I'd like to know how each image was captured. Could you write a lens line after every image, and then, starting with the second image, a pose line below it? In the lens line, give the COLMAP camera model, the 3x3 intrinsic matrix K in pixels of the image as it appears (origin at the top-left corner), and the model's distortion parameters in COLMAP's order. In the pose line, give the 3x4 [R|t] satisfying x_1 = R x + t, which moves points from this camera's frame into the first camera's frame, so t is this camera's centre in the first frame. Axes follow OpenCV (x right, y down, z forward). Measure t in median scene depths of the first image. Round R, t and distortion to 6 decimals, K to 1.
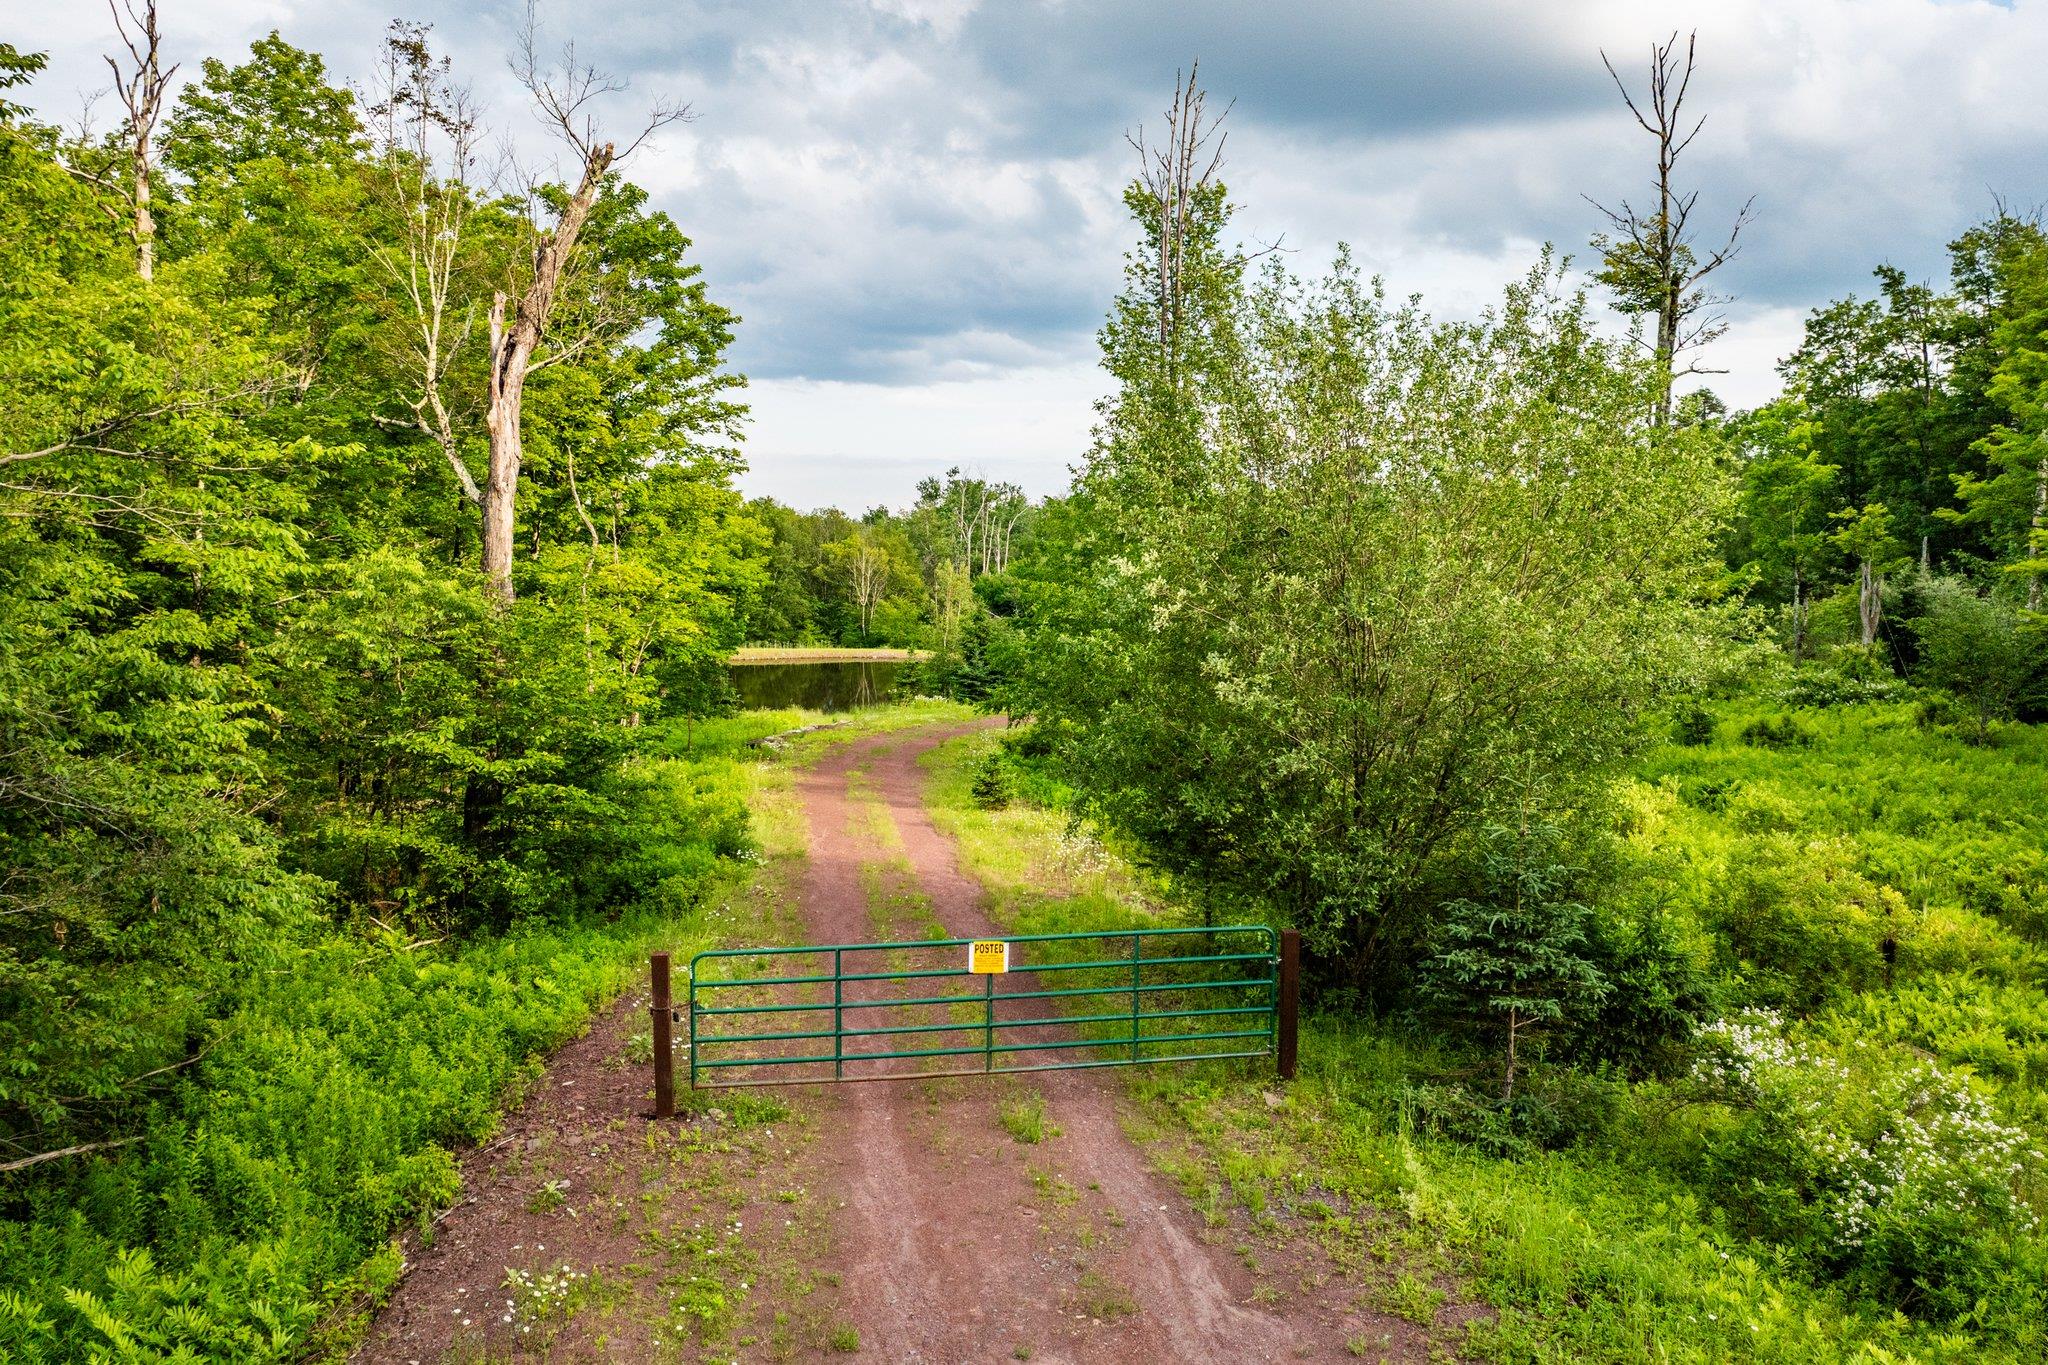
lens RADIAL K [[1450.5, 0, 1030.8], [0, 1450.5, 677.1], [0, 0, 1]] dist [-0.037589, 0.005180]
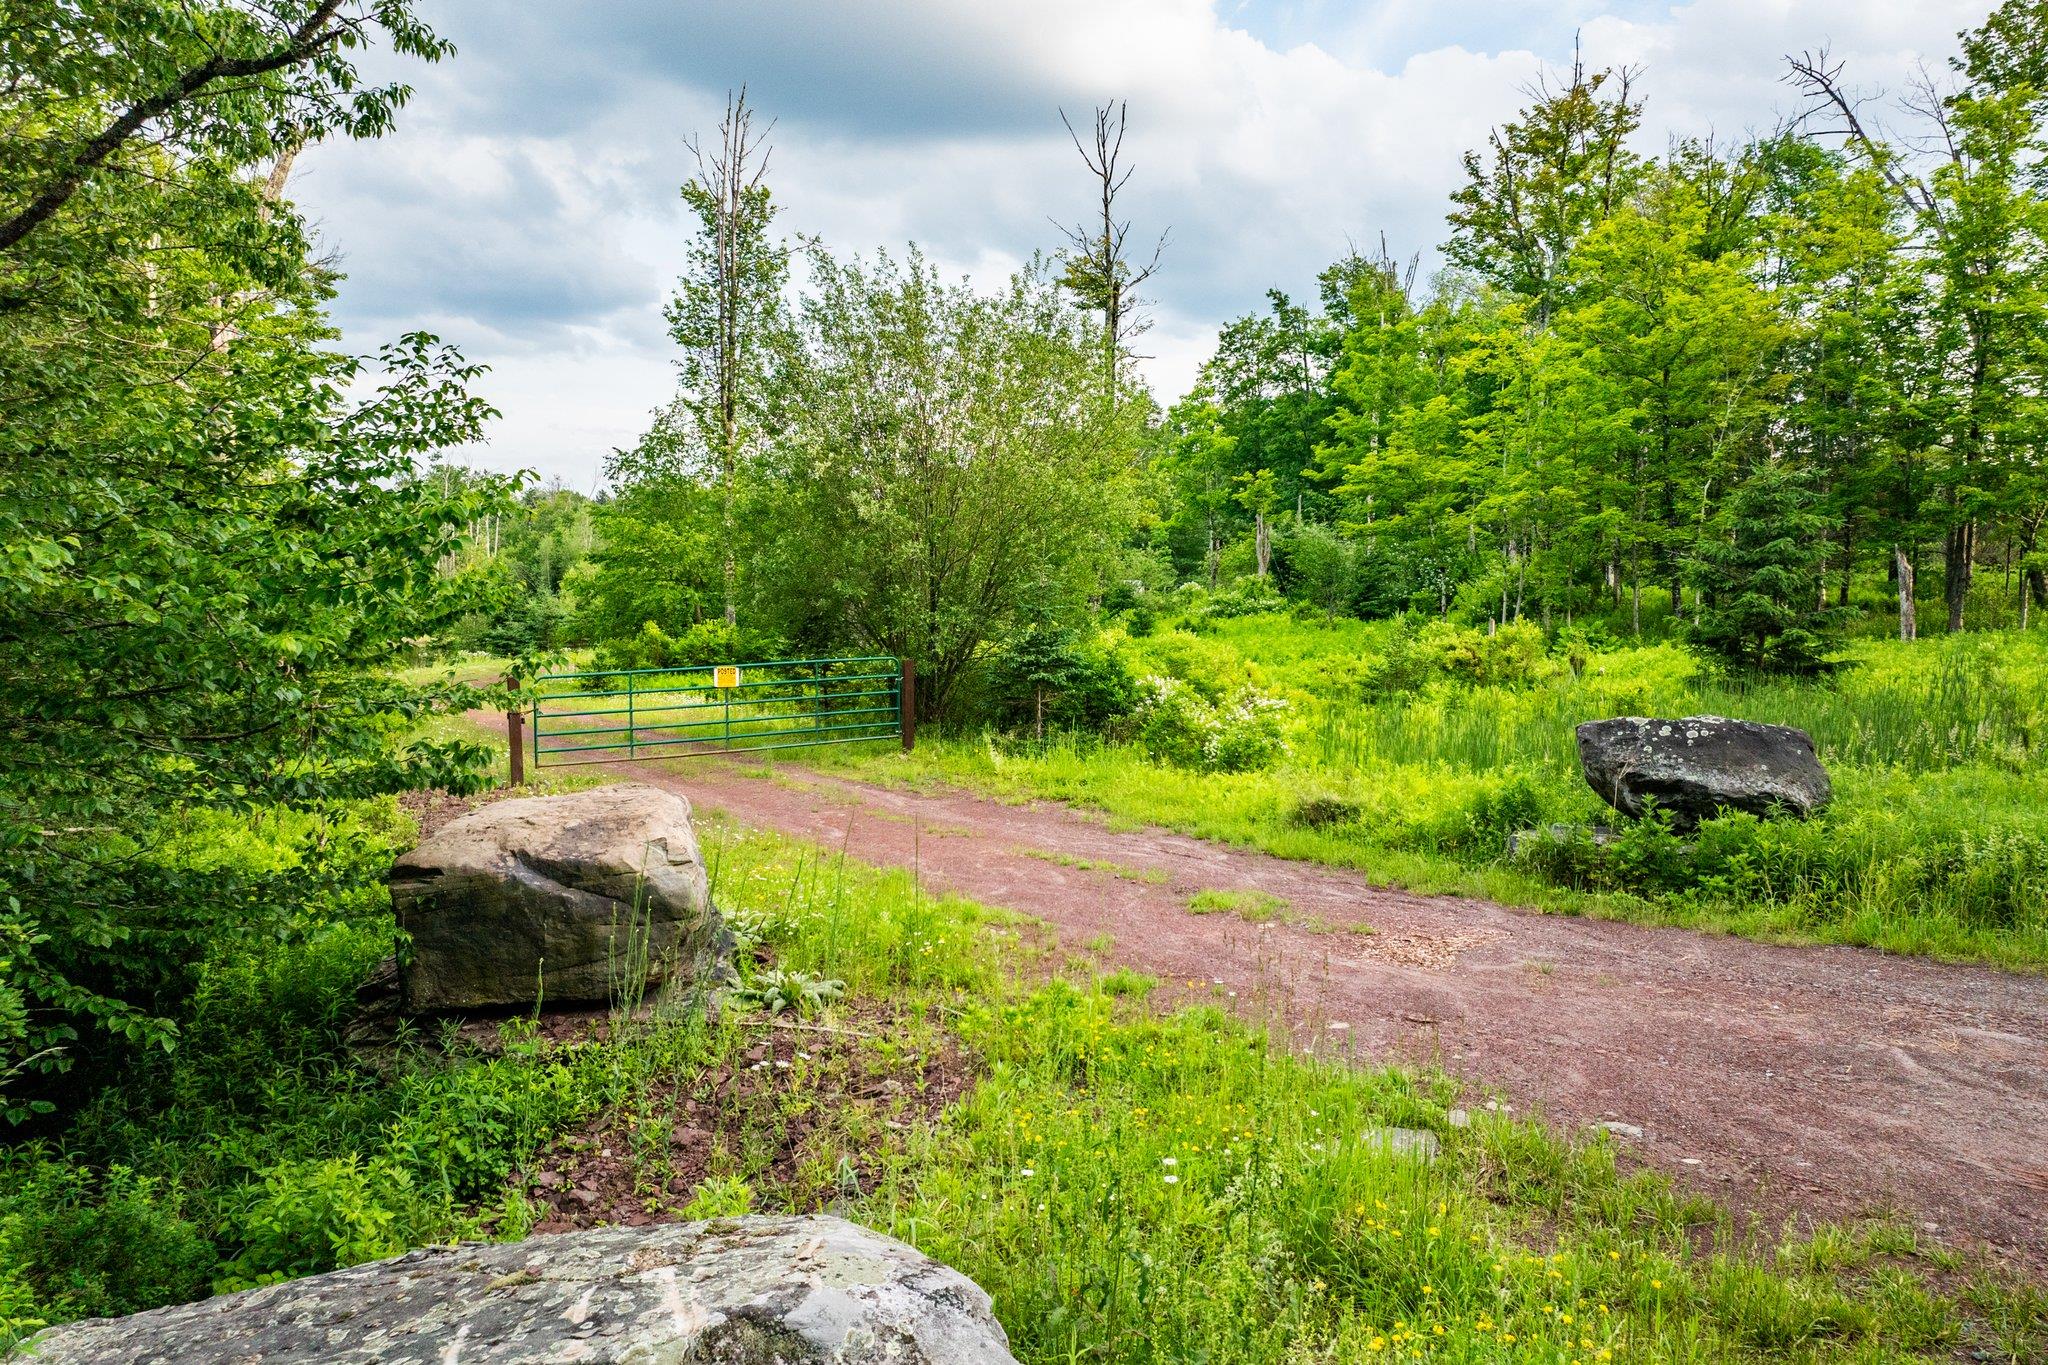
lens RADIAL K [[1450.5, 0, 1030.8], [0, 1450.5, 677.1], [0, 0, 1]] dist [-0.037589, 0.005180]
pose [[0.938021, -0.032906, 0.345013, -0.078744], [0.032771, 0.999443, 0.006226, 0.058474], [-0.345026, 0.005467, 0.938577, -0.180547]]
